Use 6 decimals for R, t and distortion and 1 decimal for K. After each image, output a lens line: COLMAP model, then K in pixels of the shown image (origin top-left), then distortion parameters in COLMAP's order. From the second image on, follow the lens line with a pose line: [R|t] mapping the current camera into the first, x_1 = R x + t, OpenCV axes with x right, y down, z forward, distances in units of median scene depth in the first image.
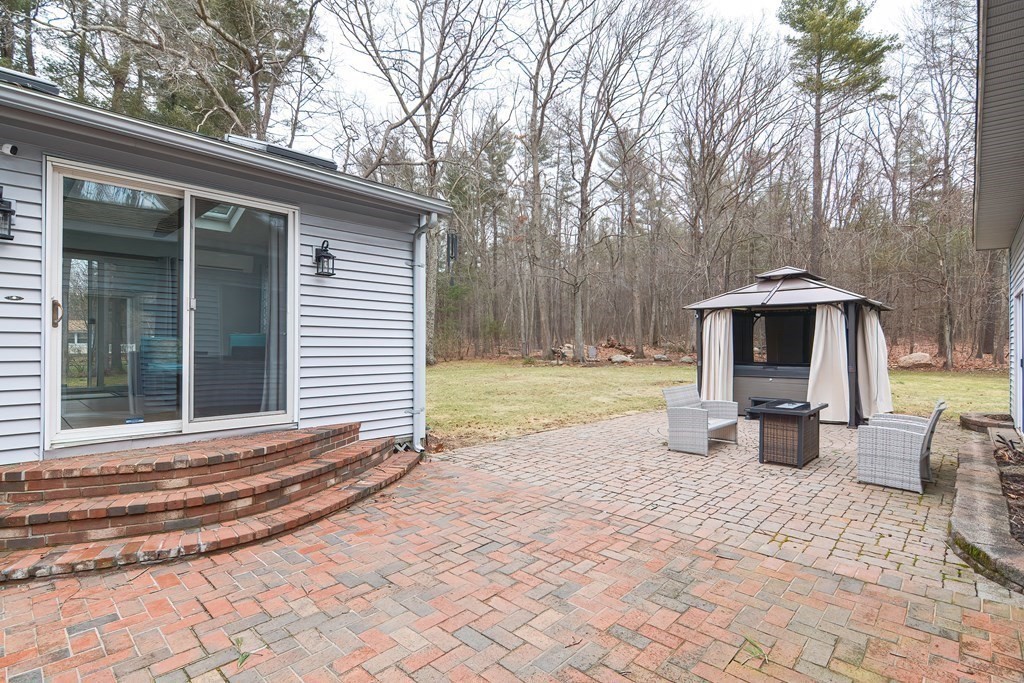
lens RADIAL K [[498.4, 0, 516.5], [0, 498.4, 343.1], [0, 0, 1]] dist [0.001756, -0.000250]
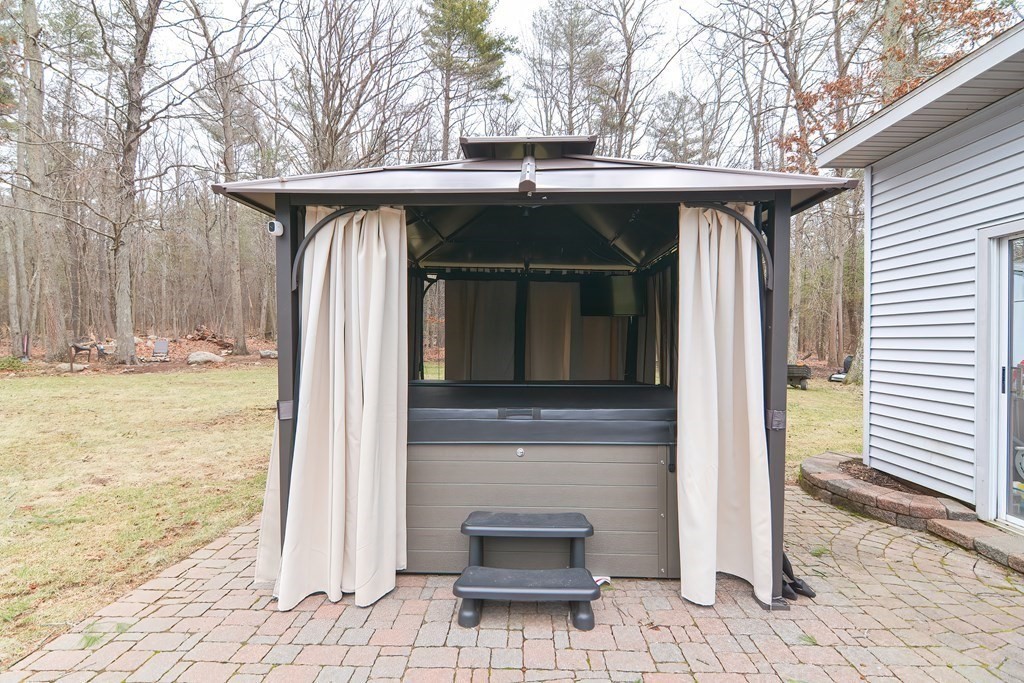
lens RADIAL K [[498.4, 0, 516.5], [0, 498.4, 343.1], [0, 0, 1]] dist [0.001756, -0.000250]
pose [[0.754270, -0.004321, 0.656550, 0.078070], [-0.005748, 0.999897, 0.013183, 0.000785], [-0.656539, -0.013717, 0.754167, 0.197729]]
